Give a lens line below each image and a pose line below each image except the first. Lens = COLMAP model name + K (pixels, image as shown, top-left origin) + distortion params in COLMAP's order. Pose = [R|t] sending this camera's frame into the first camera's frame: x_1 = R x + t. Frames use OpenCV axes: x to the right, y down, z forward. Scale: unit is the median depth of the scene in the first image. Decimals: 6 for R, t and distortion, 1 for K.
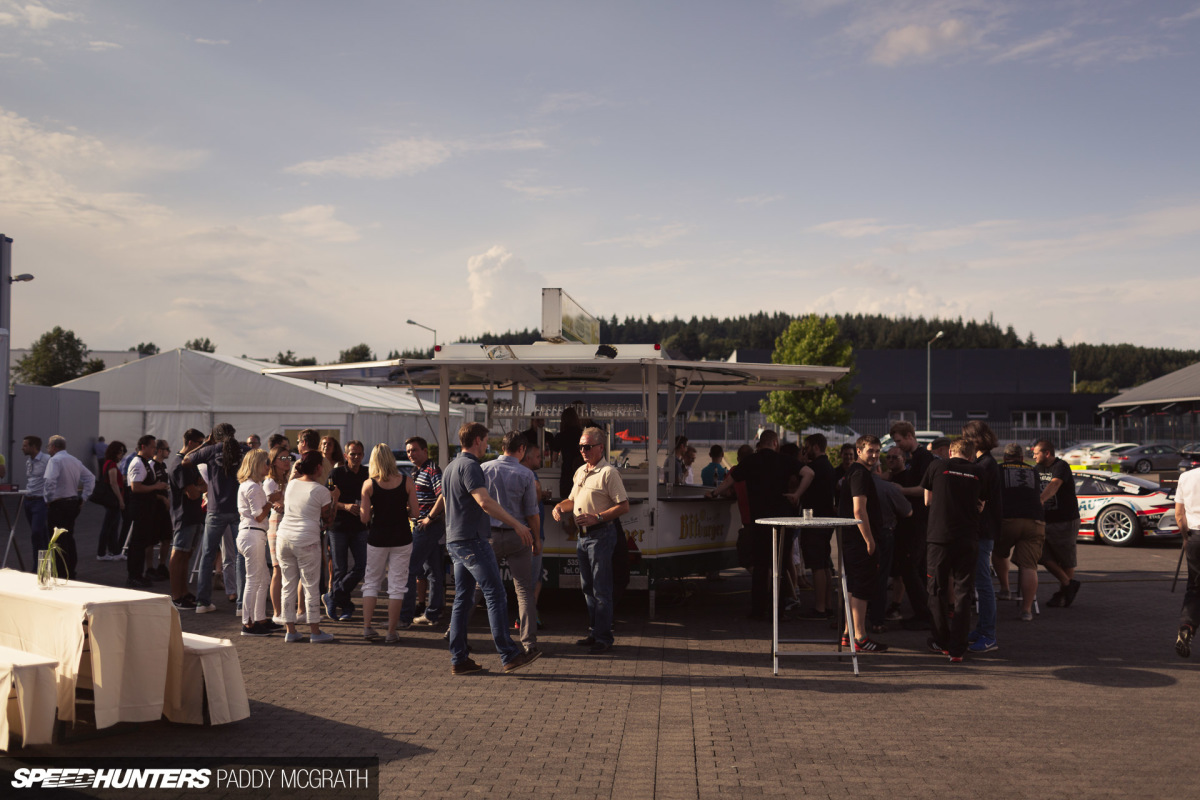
lens RADIAL K [[1185.3, 0, 602.5], [0, 1185.3, 392.4], [0, 0, 1]] dist [-0.005349, 0.010925]
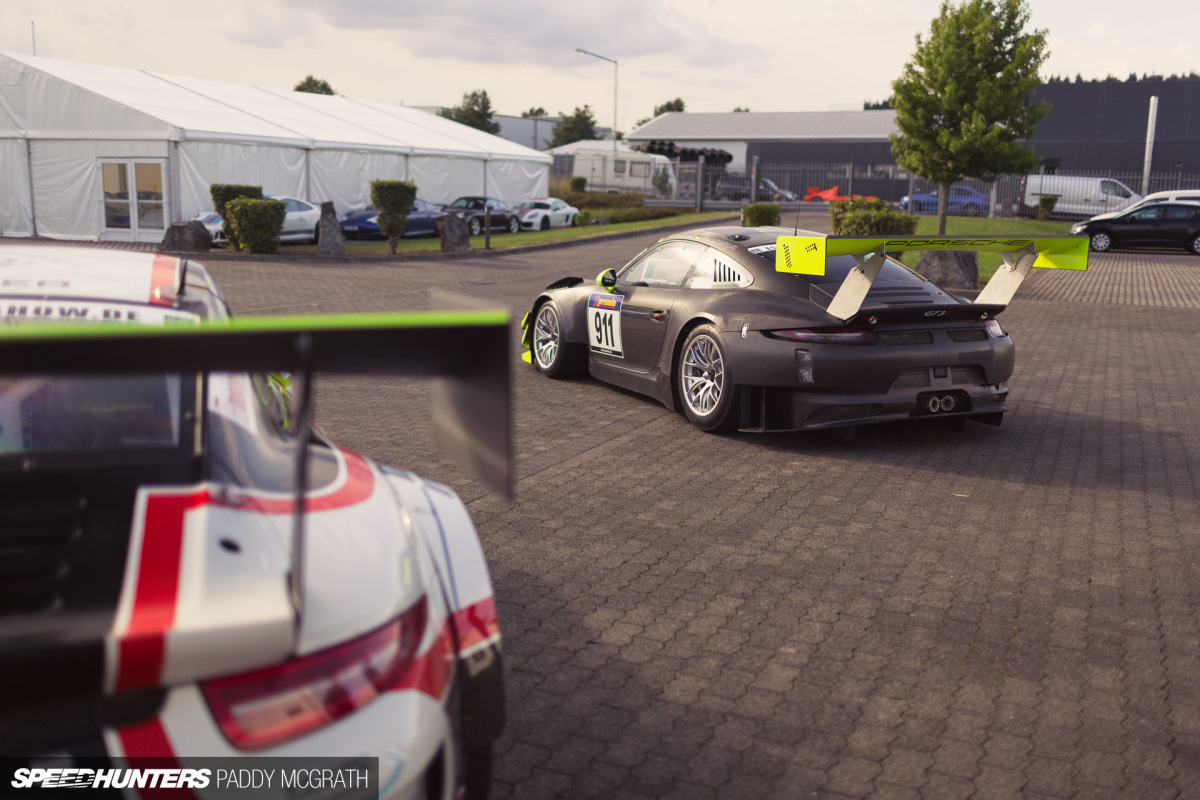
lens RADIAL K [[1121.0, 0, 600.0], [0, 1121.0, 400.0], [0, 0, 1]] dist [0.006676, 0.000611]
pose [[0.933738, 0.079732, -0.348966, 0.264875], [-0.005400, 0.977904, 0.208985, 0.027908], [0.357918, -0.193253, 0.913536, 0.458718]]
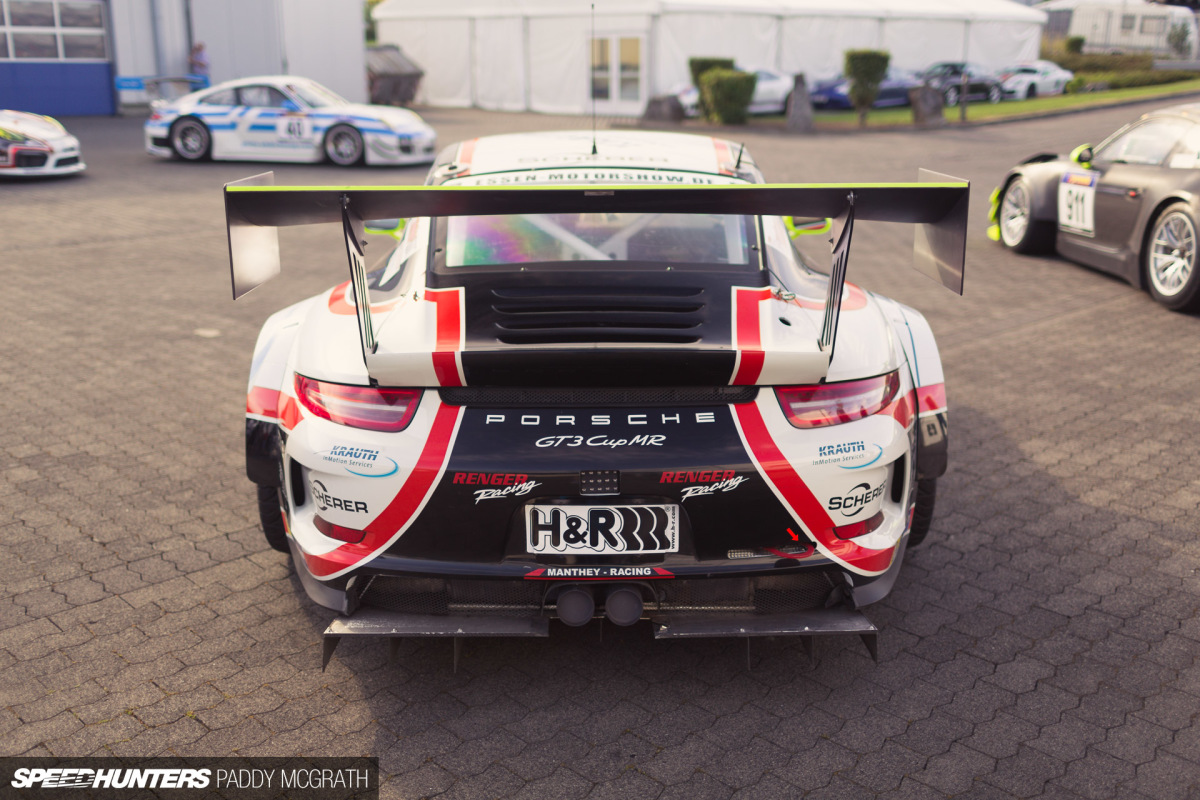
lens RADIAL K [[1185.3, 0, 602.5], [0, 1185.3, 392.4], [0, 0, 1]] dist [-0.005349, 0.010925]
pose [[0.729886, 0.183906, -0.658365, 0.278742], [0.026076, 0.954938, 0.295658, 0.024181], [0.683071, -0.232964, 0.692200, 0.431406]]
